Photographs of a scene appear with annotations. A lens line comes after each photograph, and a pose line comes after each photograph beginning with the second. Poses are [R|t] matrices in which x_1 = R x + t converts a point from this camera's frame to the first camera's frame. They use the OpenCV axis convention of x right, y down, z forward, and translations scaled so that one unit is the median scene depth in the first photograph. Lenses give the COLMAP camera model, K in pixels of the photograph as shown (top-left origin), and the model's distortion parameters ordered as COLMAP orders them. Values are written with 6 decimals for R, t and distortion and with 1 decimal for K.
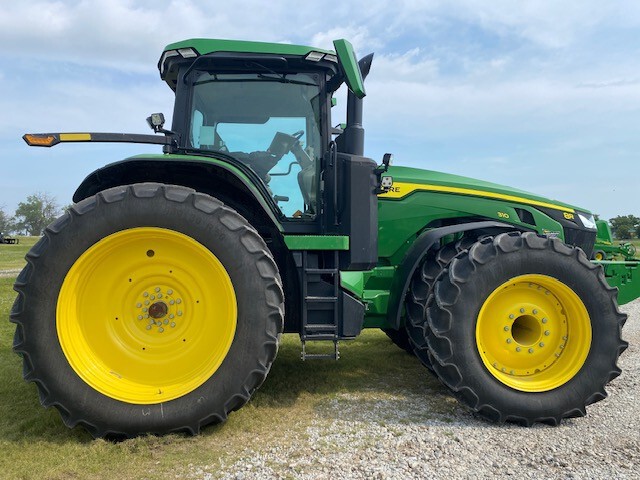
lens RADIAL K [[468.1, 0, 319.0], [0, 468.1, 252.3], [0, 0, 1]] dist [0.036698, -0.041144]
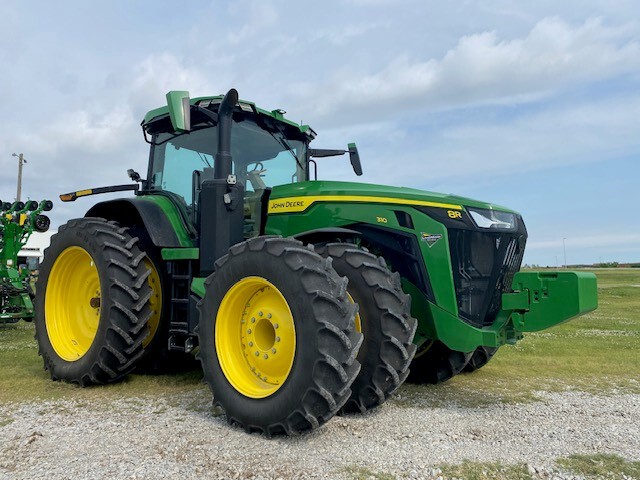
lens RADIAL K [[494.6, 0, 320.0], [0, 494.6, 240.0], [0, 0, 1]] dist [-0.001083, -0.007550]
pose [[0.748981, -0.052803, -0.660484, 0.925589], [-0.012246, 0.995546, -0.093477, 0.048941], [0.662479, 0.078101, 0.744998, 0.225400]]
